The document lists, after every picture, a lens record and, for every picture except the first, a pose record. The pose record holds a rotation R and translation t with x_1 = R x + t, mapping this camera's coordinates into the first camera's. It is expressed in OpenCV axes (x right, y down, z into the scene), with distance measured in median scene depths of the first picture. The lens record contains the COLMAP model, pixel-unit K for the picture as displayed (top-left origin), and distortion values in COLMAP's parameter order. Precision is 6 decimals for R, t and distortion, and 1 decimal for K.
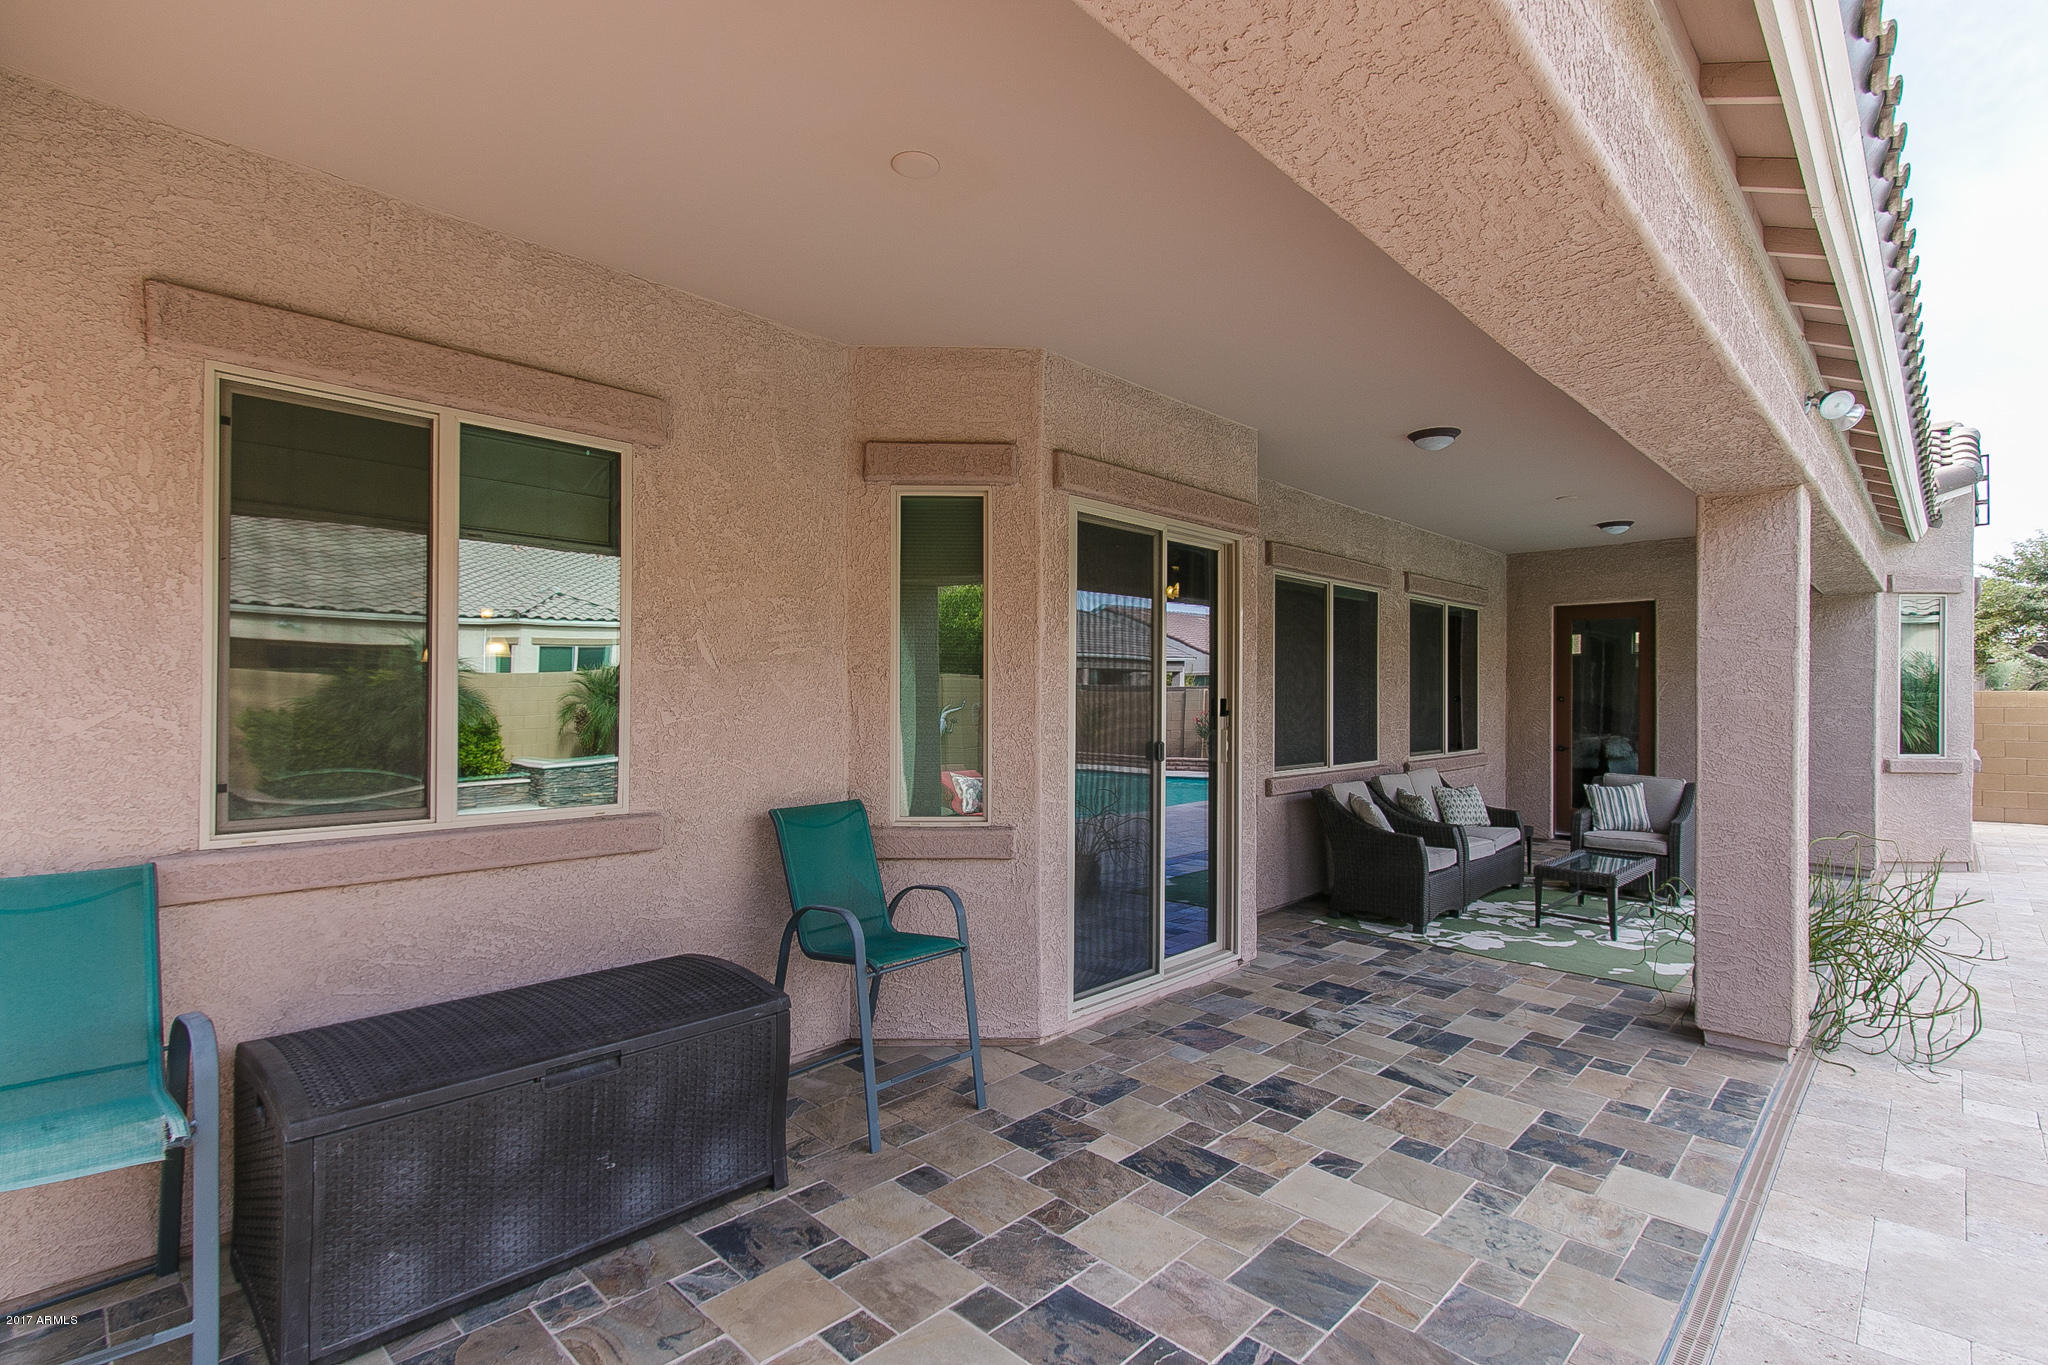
lens RADIAL K [[928.1, 0, 1017.5], [0, 928.1, 696.7], [0, 0, 1]] dist [0.006979, -0.000007]
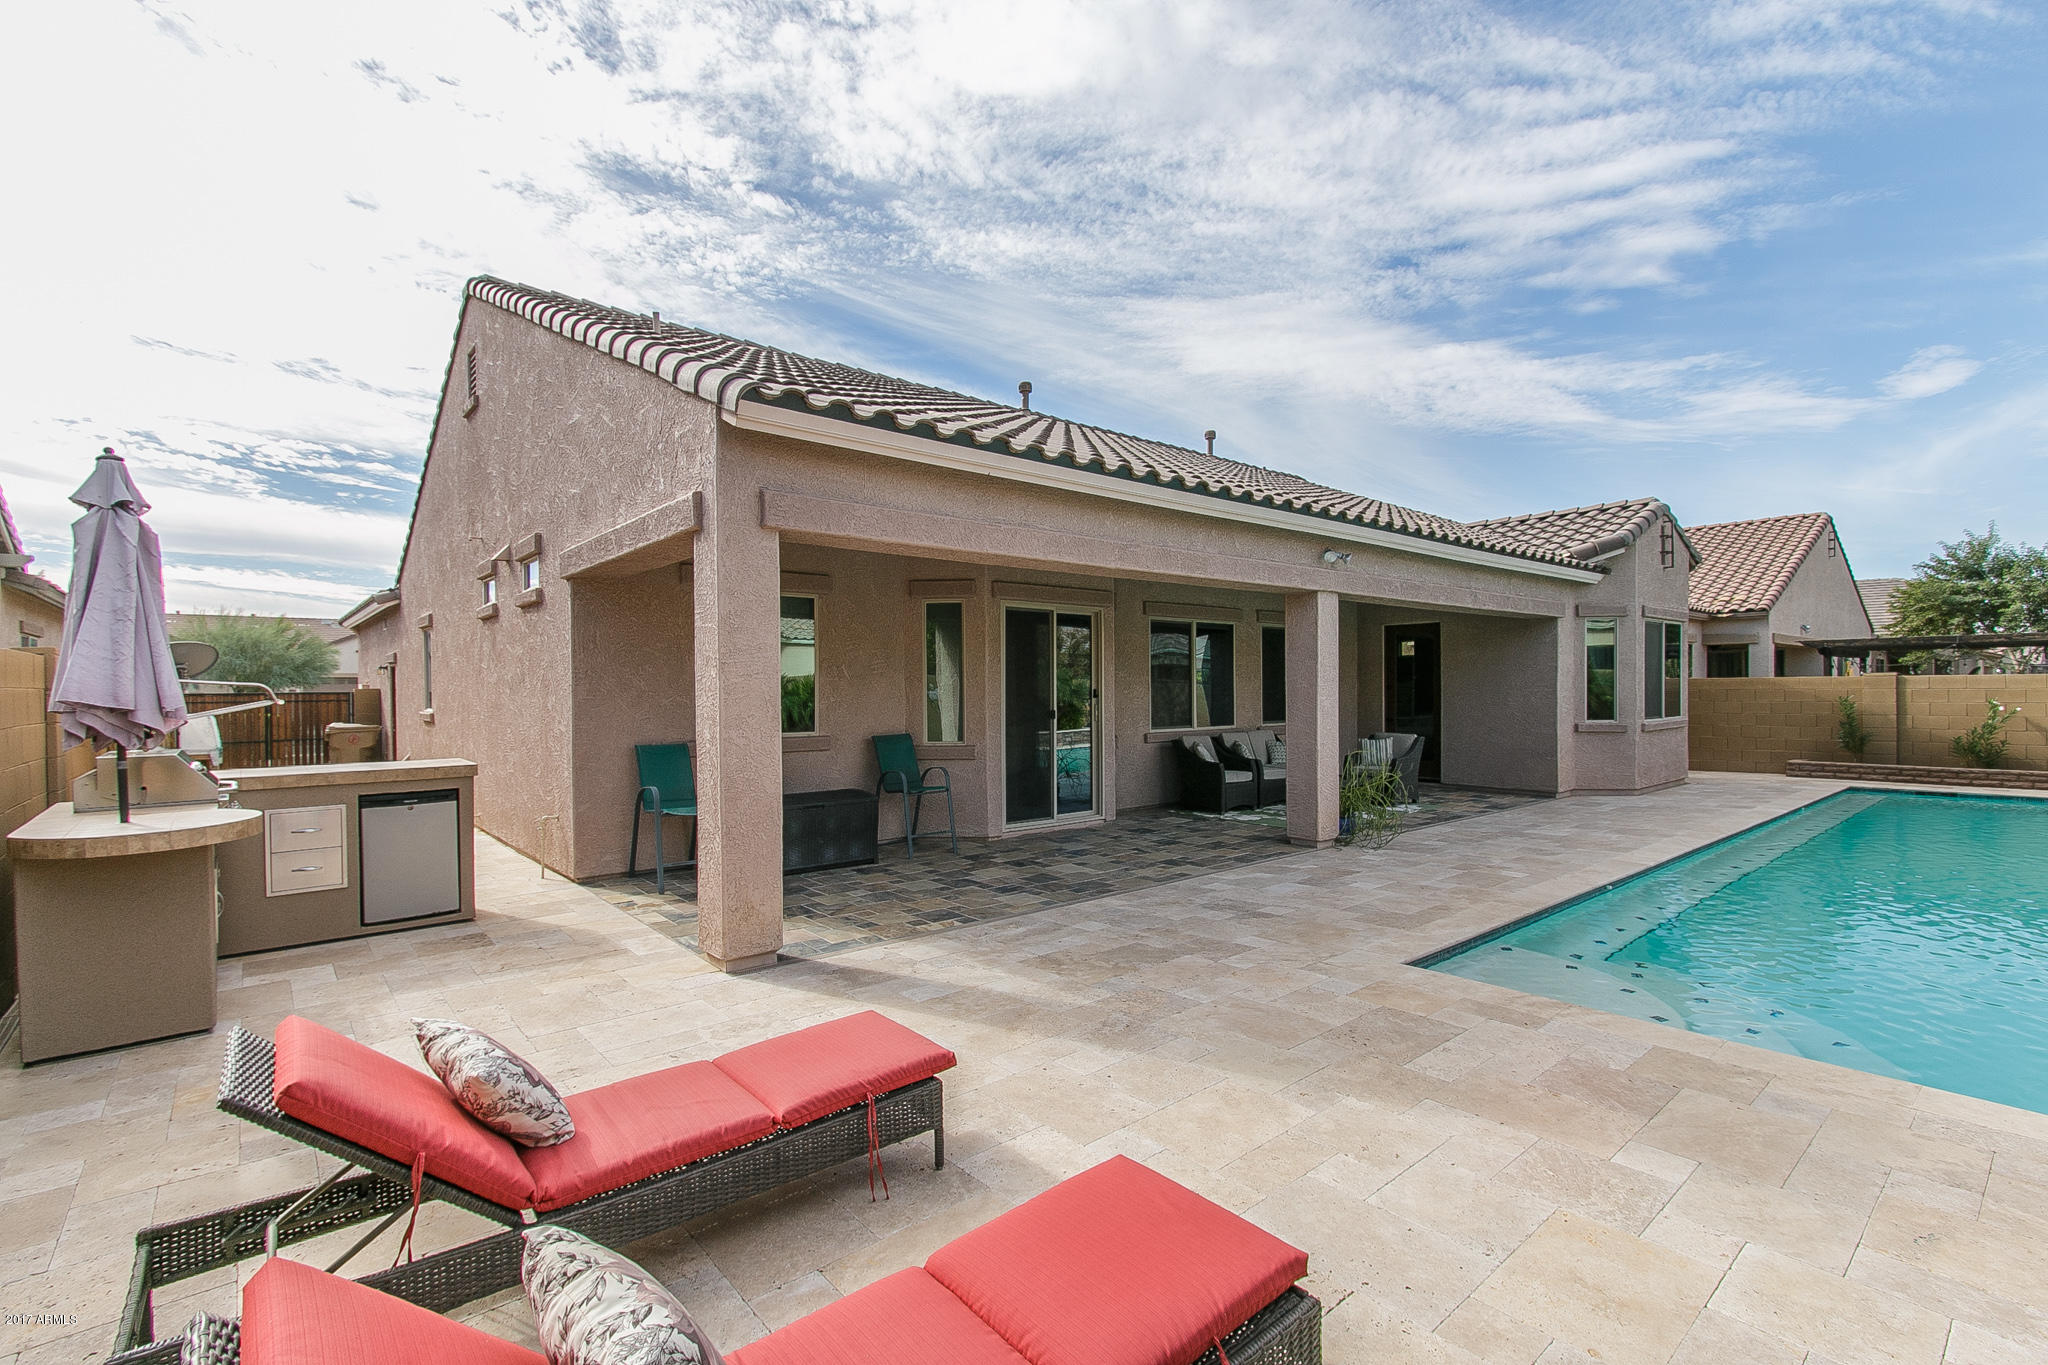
lens RADIAL K [[928.1, 0, 1017.5], [0, 928.1, 696.7], [0, 0, 1]] dist [0.006979, -0.000007]
pose [[0.992700, -0.008563, -0.120303, 0.341652], [0.009569, 0.999924, 0.007794, 0.000749], [0.120227, -0.008889, 0.992707, -1.154096]]
